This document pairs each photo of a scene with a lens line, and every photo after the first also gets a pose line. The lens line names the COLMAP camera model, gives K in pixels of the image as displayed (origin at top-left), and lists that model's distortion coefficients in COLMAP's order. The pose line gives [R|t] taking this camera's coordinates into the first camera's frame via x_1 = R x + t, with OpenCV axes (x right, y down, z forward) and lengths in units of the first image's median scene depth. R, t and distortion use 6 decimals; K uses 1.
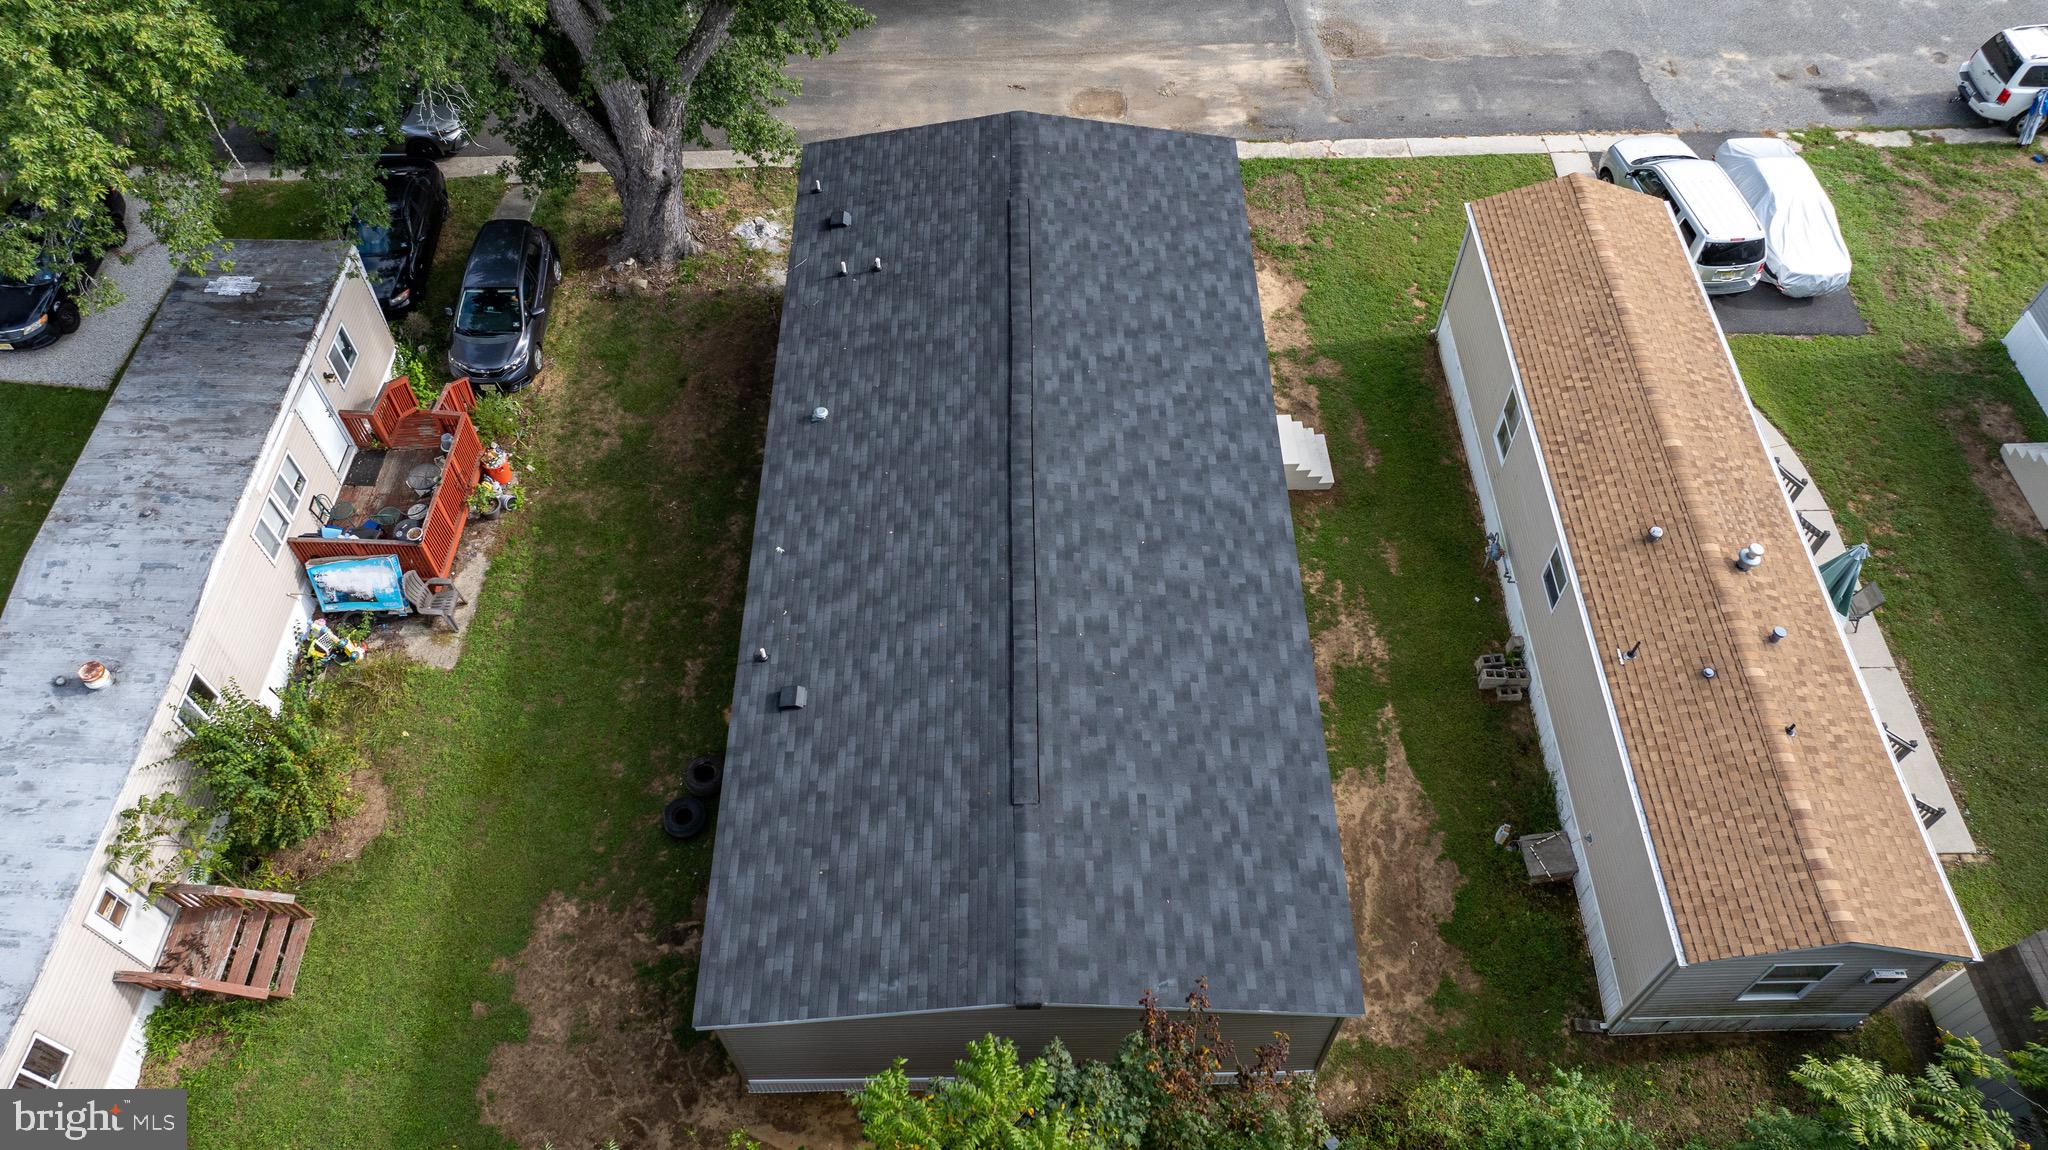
lens RADIAL K [[1439.6, 0, 1043.3], [0, 1439.6, 570.3], [0, 0, 1]] dist [-0.018919, -0.004709]
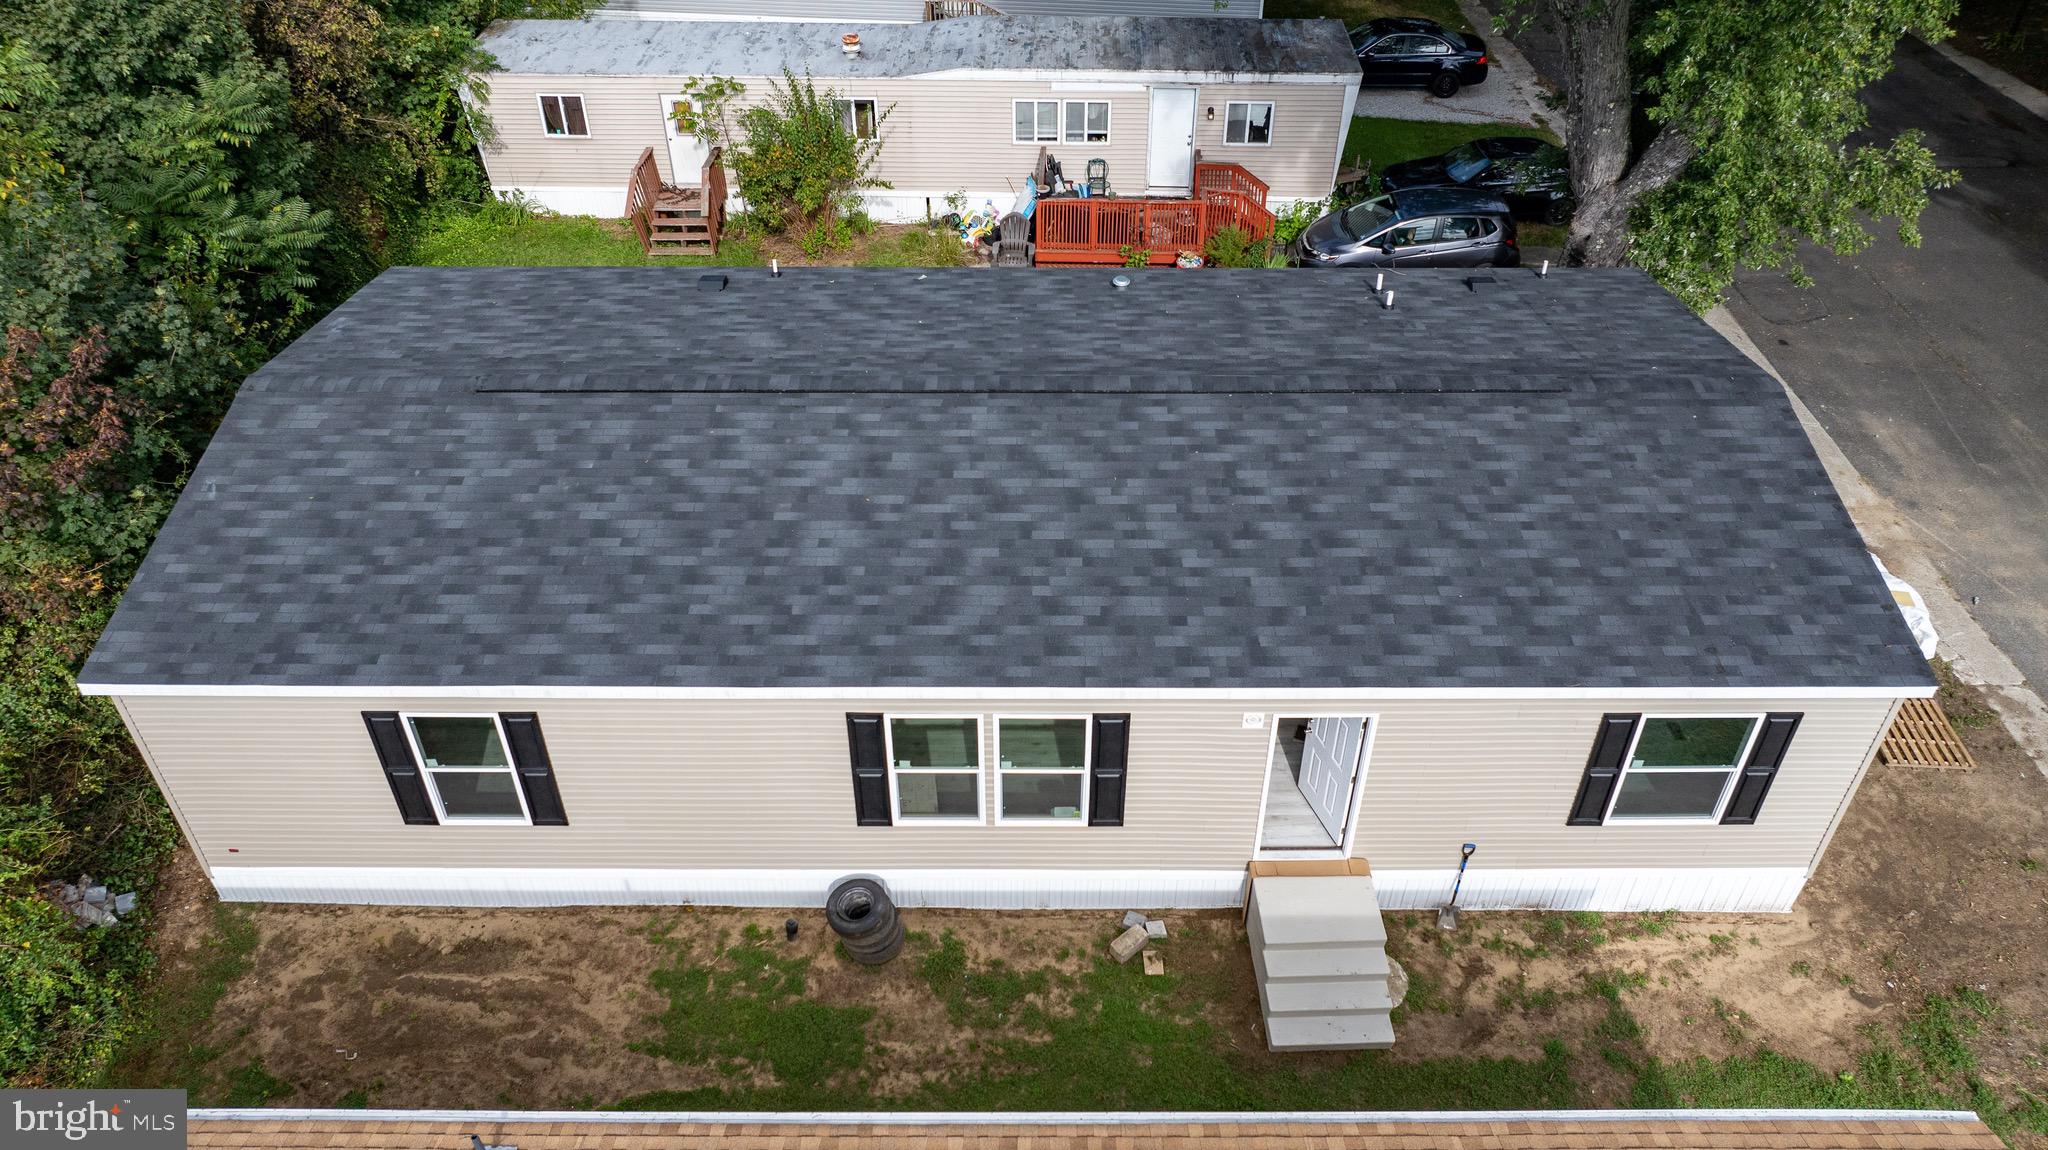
lens RADIAL K [[1439.6, 0, 1034.4], [0, 1439.6, 564.1], [0, 0, 1]] dist [-0.018919, -0.004709]
pose [[-0.016037, 0.623370, -0.781763, 0.584490], [-0.812115, 0.447980, 0.373875, -0.306179], [0.583277, 0.640877, 0.499064, 0.685973]]
